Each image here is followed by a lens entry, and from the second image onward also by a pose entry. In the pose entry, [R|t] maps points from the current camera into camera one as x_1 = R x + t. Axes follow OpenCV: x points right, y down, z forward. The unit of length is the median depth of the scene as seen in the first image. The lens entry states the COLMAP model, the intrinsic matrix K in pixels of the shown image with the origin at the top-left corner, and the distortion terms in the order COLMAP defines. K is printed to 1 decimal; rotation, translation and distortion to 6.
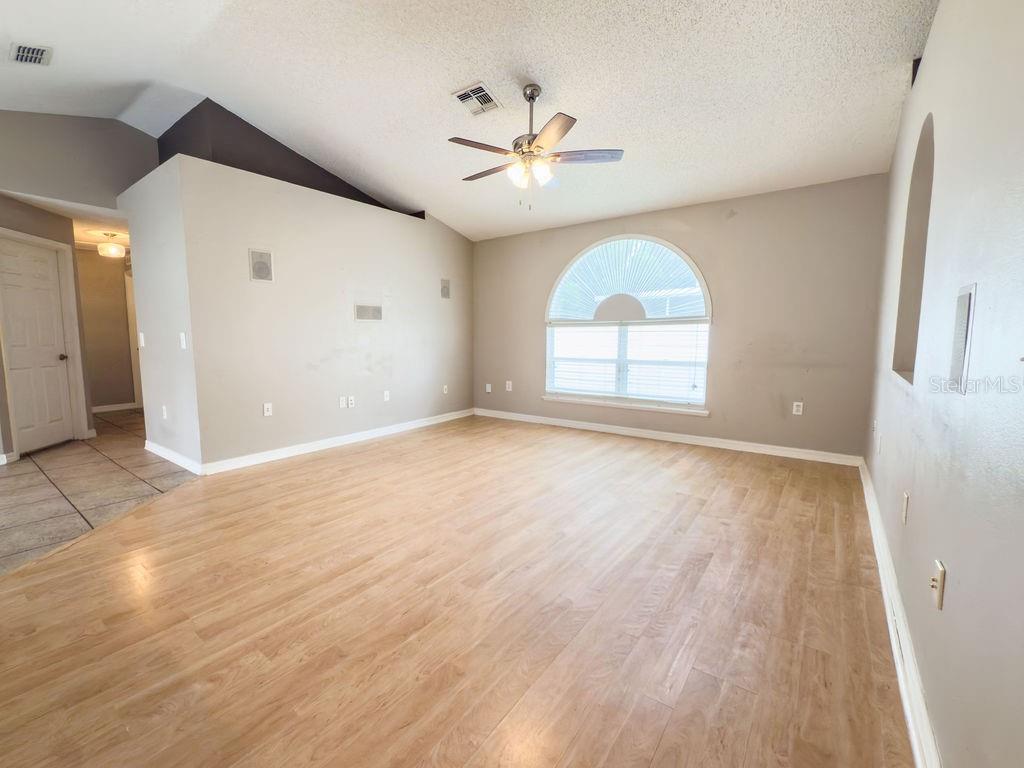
lens RADIAL K [[414.3, 0, 503.1], [0, 414.3, 381.9], [0, 0, 1]] dist [0.000840, 0.003576]
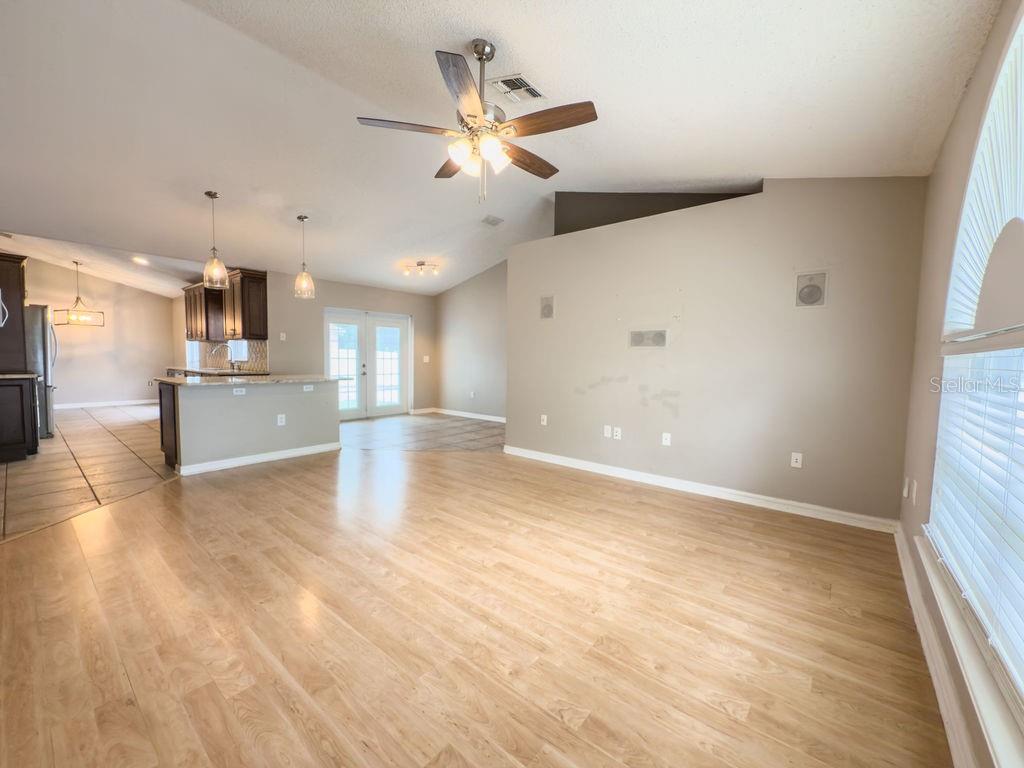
lens RADIAL K [[414.3, 0, 503.1], [0, 414.3, 381.9], [0, 0, 1]] dist [0.000840, 0.003576]
pose [[-0.028978, 0.065040, -0.997462, 0.660359], [-0.130121, 0.989144, 0.068278, -0.113452], [0.991075, 0.131770, -0.020201, 0.850756]]
